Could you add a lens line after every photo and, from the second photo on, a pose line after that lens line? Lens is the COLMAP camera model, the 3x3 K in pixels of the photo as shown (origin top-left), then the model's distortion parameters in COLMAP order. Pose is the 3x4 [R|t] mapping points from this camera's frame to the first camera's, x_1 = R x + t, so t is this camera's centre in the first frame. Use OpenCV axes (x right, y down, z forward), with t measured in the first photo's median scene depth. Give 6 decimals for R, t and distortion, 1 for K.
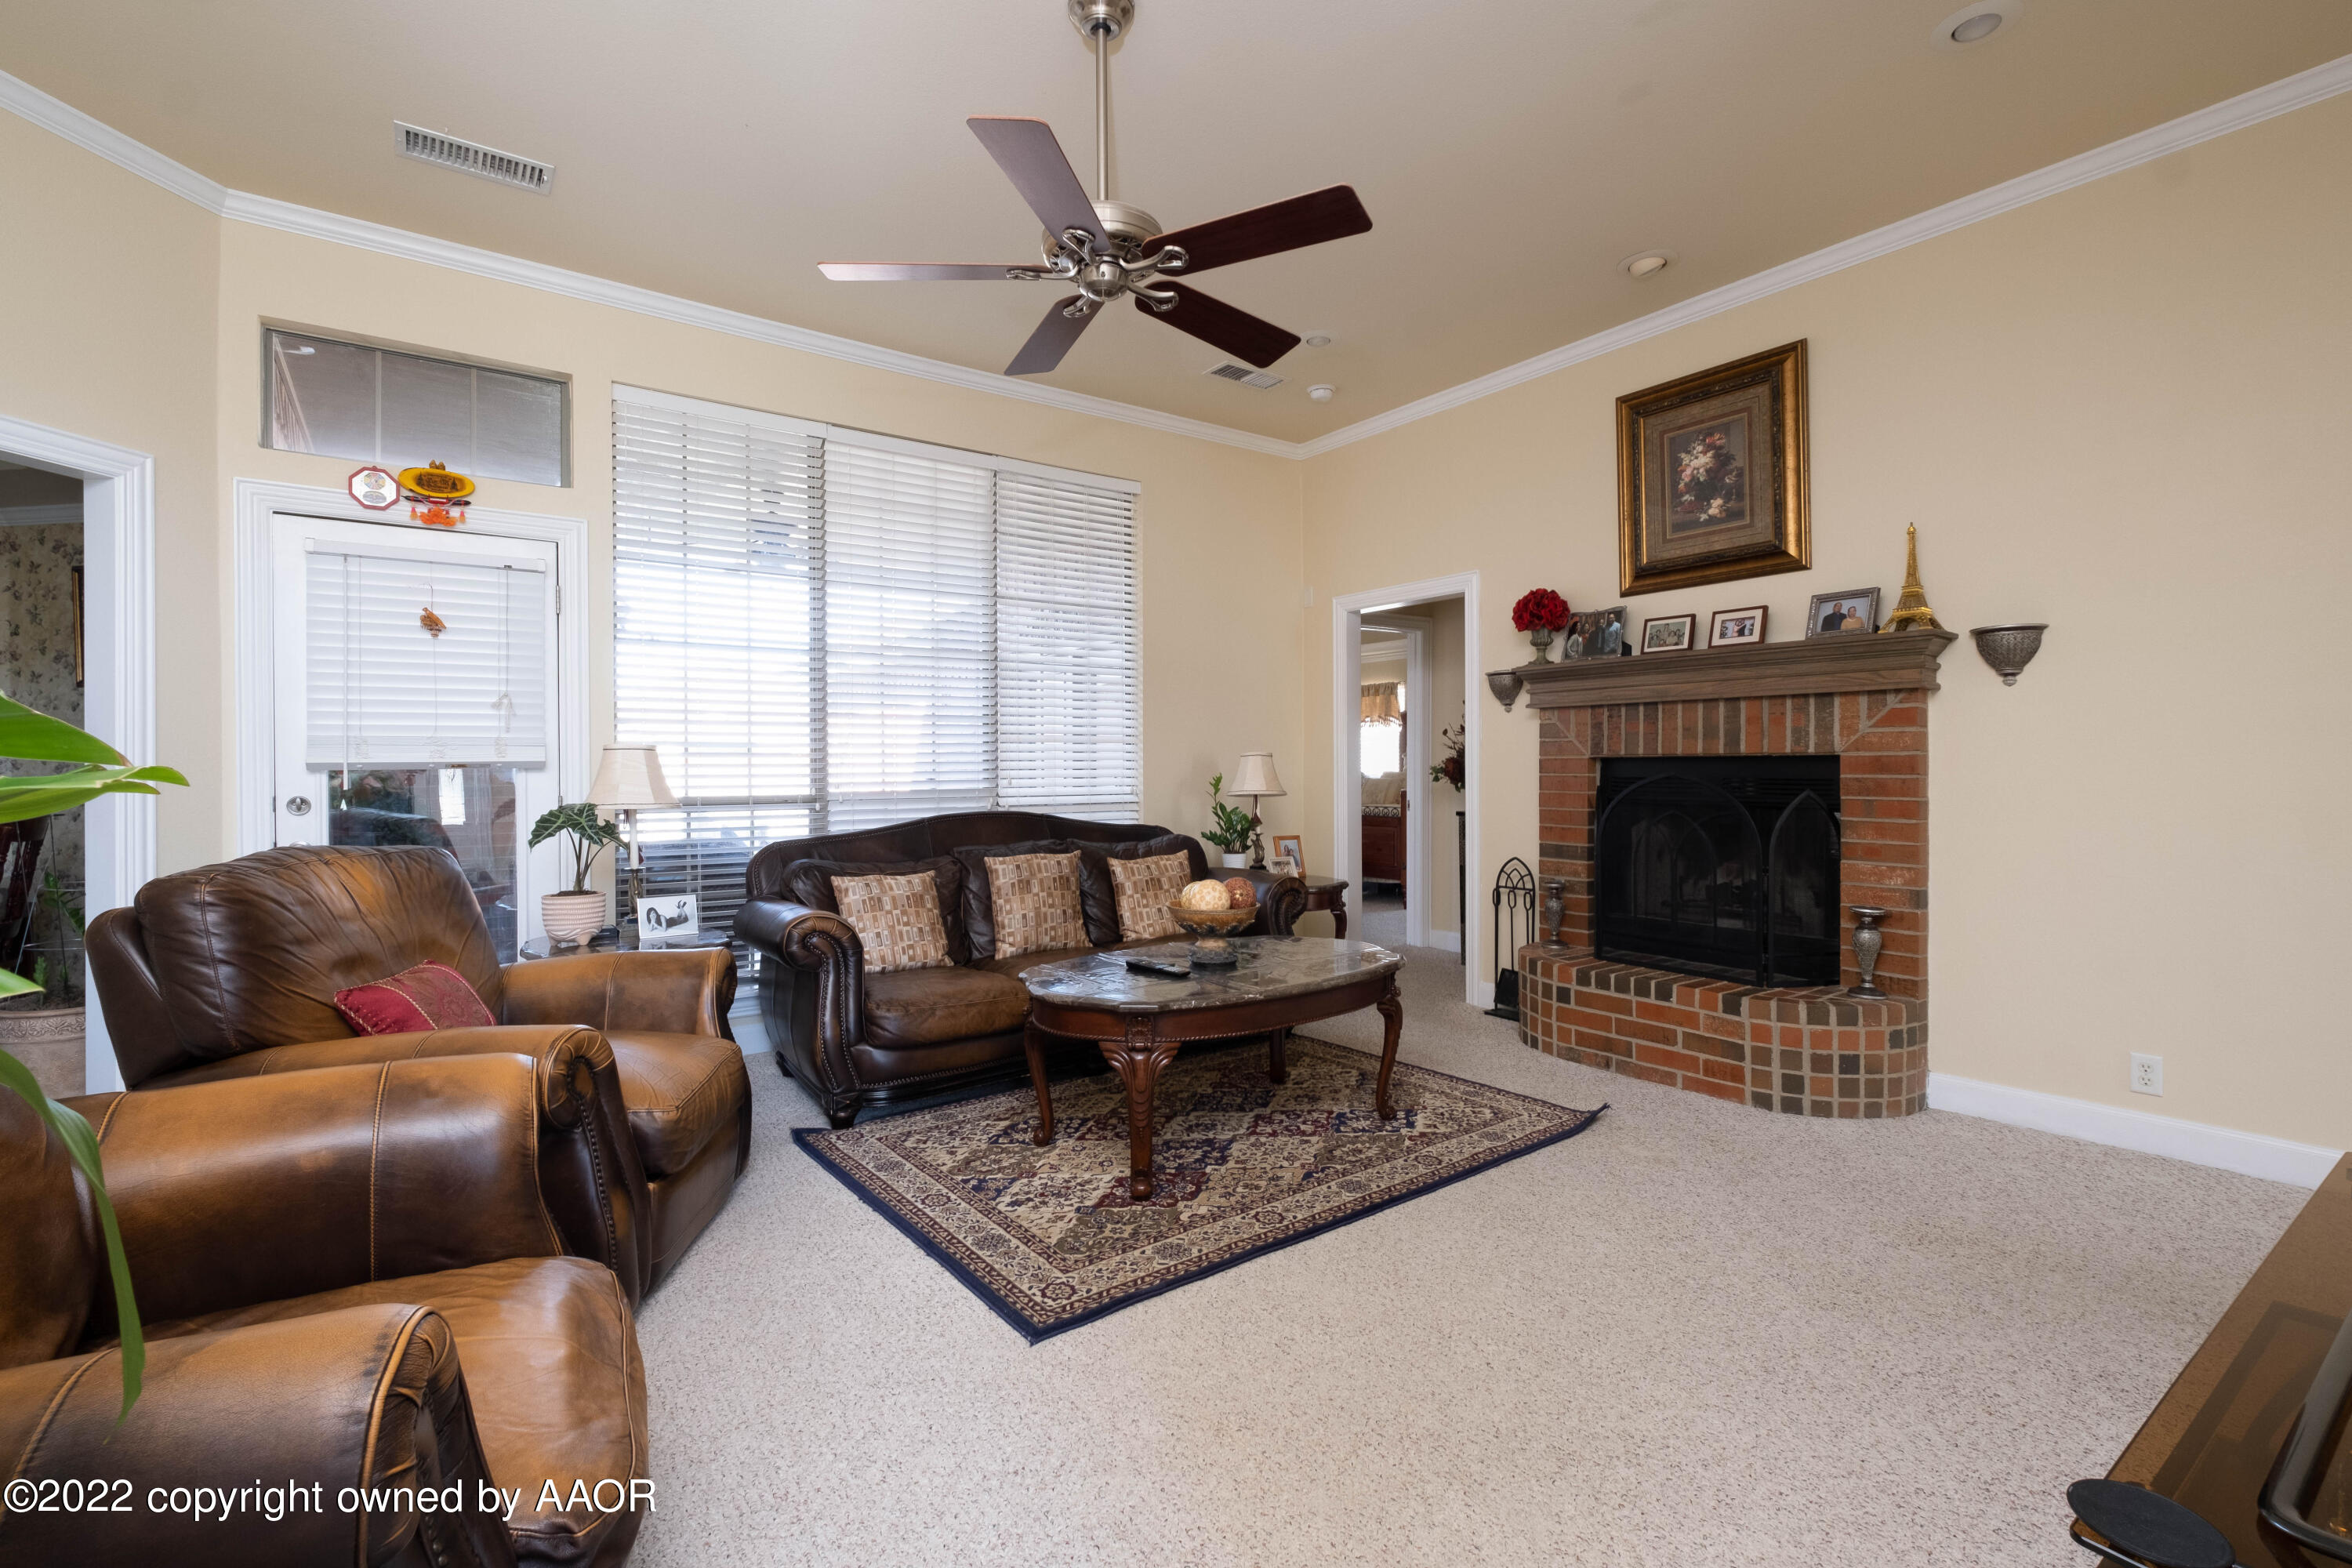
lens RADIAL K [[1058.3, 0, 1168.4], [0, 1058.3, 775.2], [0, 0, 1]] dist [0.003891, -0.003819]
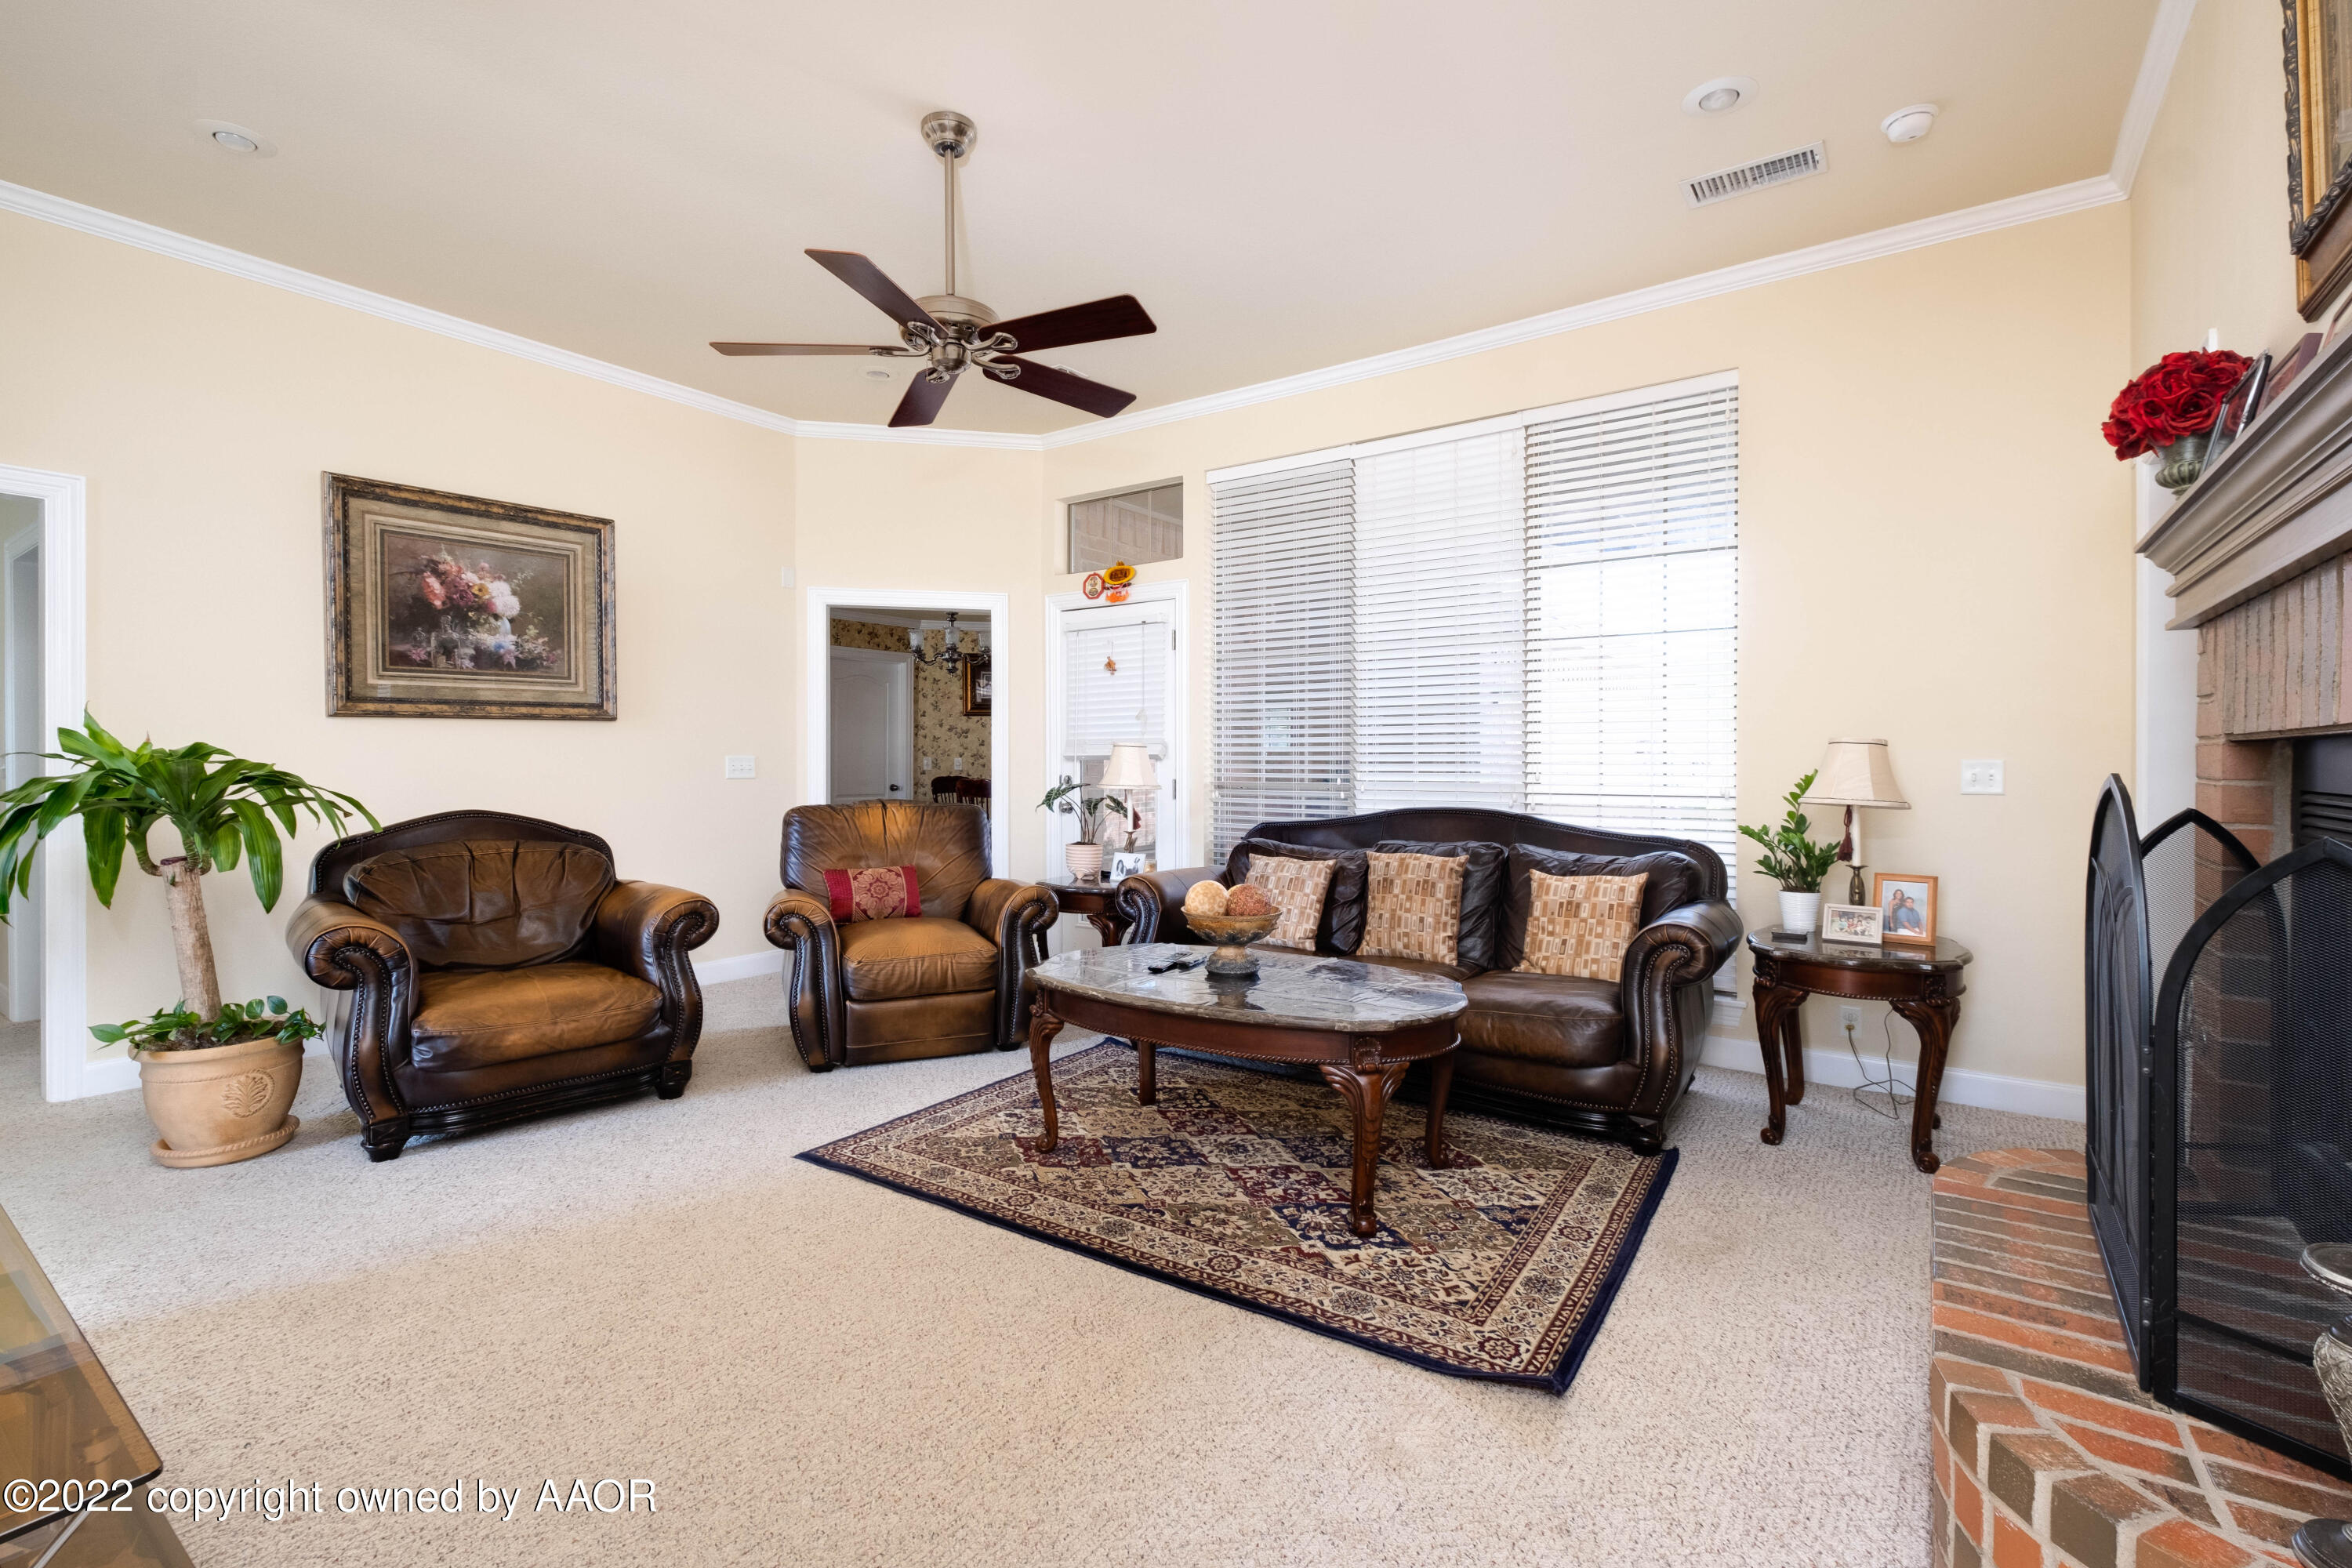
lens RADIAL K [[1039.8, 0, 1135.5], [0, 1039.8, 767.6], [0, 0, 1]] dist [0.008525, -0.002522]
pose [[0.303738, 0.008246, -0.952720, 0.791485], [-0.006597, 0.999957, 0.006552, -0.004750], [0.952733, 0.004294, 0.303780, 0.584044]]
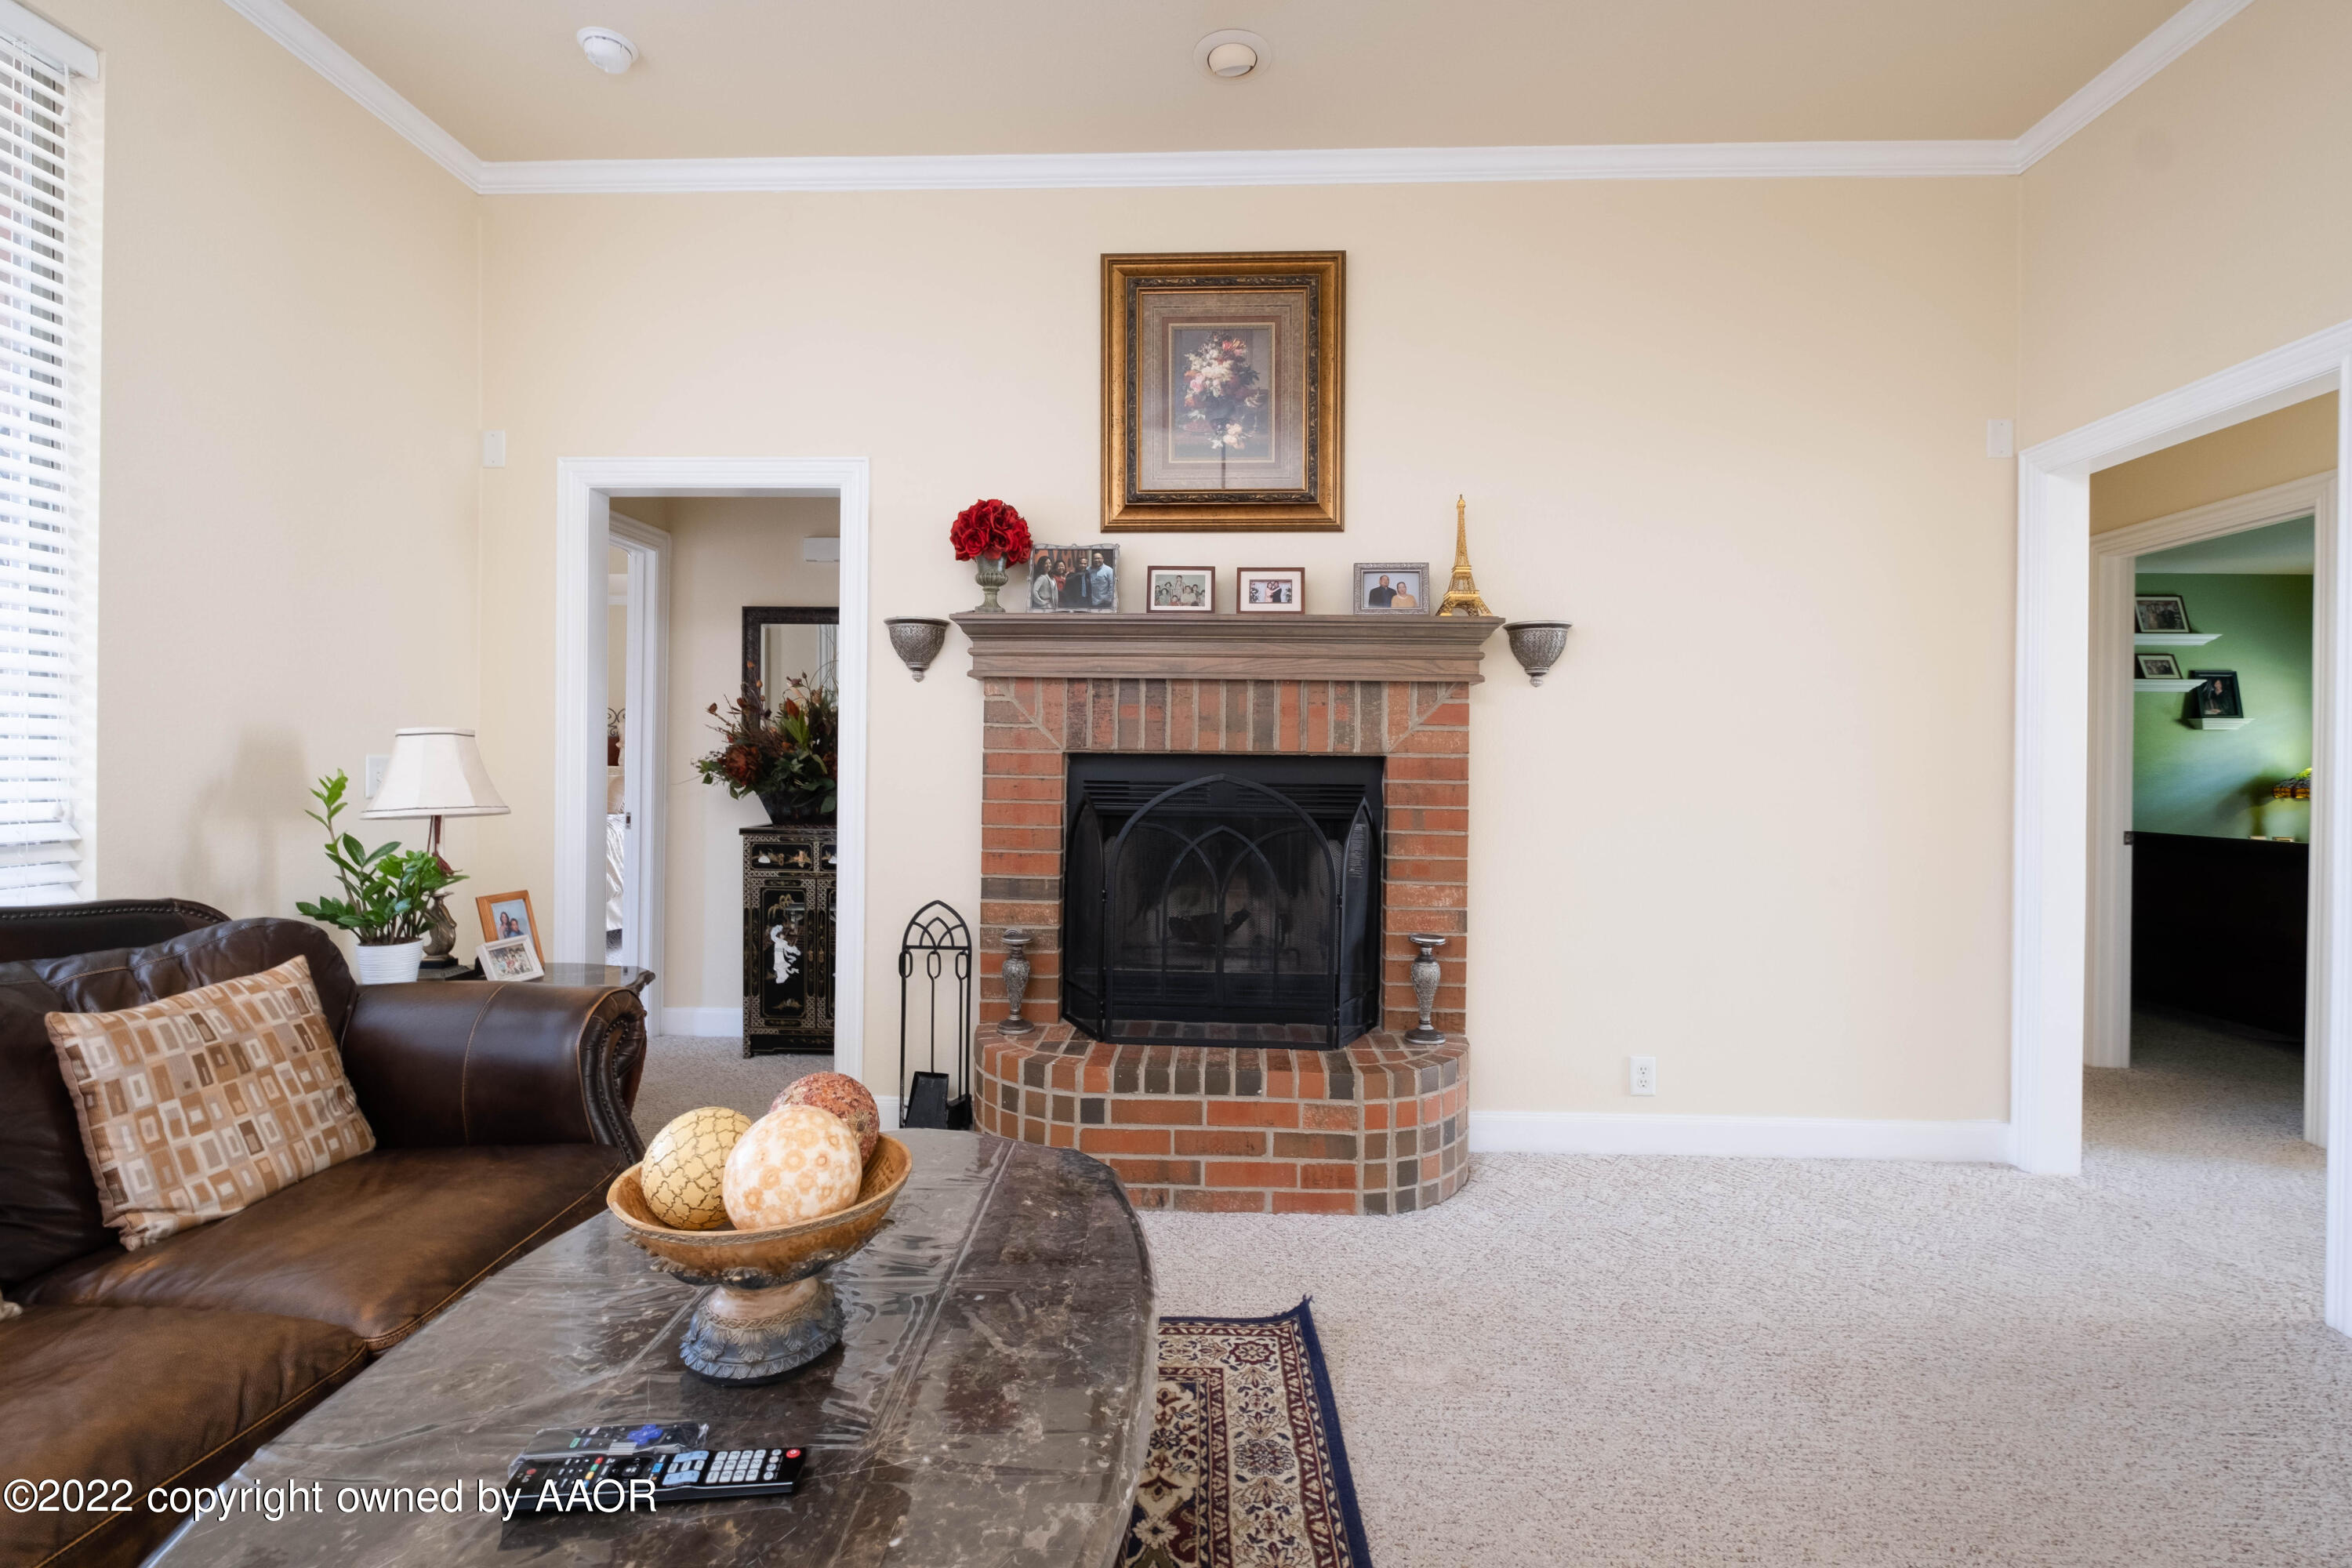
lens RADIAL K [[1039.8, 0, 1160.9], [0, 1039.8, 770.9], [0, 0, 1]] dist [0.008525, -0.002522]
pose [[0.617904, 0.005045, 0.786238, -0.127571], [-0.006942, 0.999975, -0.000961, -0.005452], [-0.786223, -0.004864, 0.617924, 0.630713]]
